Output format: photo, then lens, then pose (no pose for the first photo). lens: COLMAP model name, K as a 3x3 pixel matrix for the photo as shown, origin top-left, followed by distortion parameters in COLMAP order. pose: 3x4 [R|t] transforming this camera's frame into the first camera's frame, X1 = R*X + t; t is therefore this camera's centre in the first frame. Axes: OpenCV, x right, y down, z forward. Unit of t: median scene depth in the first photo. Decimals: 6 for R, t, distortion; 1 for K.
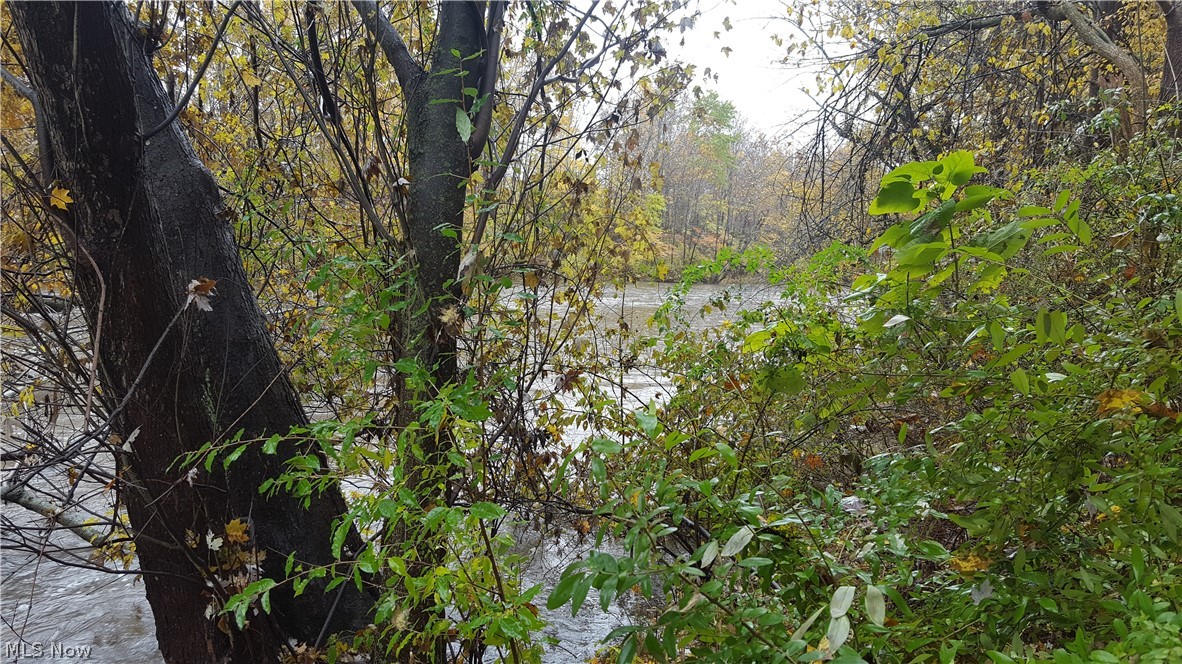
lens RADIAL K [[959.8, 0, 591.0], [0, 959.8, 332.0], [0, 0, 1]] dist [0.547329, -0.289660]
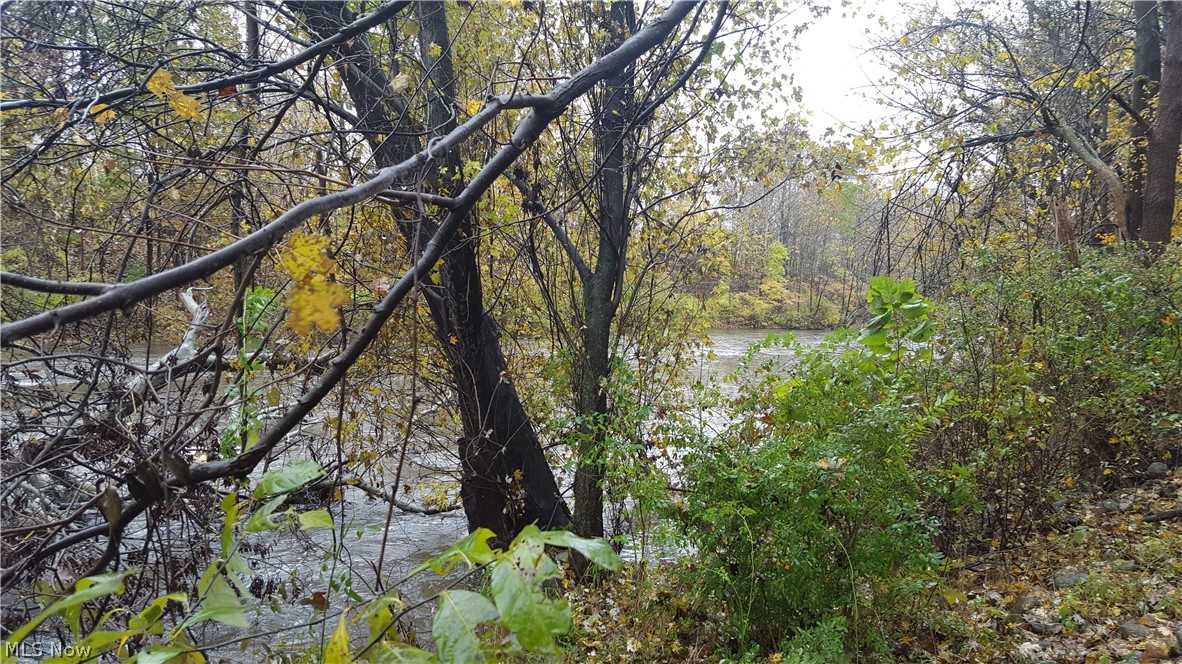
lens RADIAL K [[967.5, 0, 591.0], [0, 967.5, 332.0], [0, 0, 1]] dist [-0.000551, -0.140015]
pose [[0.990471, -0.013790, -0.137030, 0.107457], [0.007378, 0.998858, -0.047194, -0.023466], [0.137525, 0.045733, 0.989442, -0.971492]]
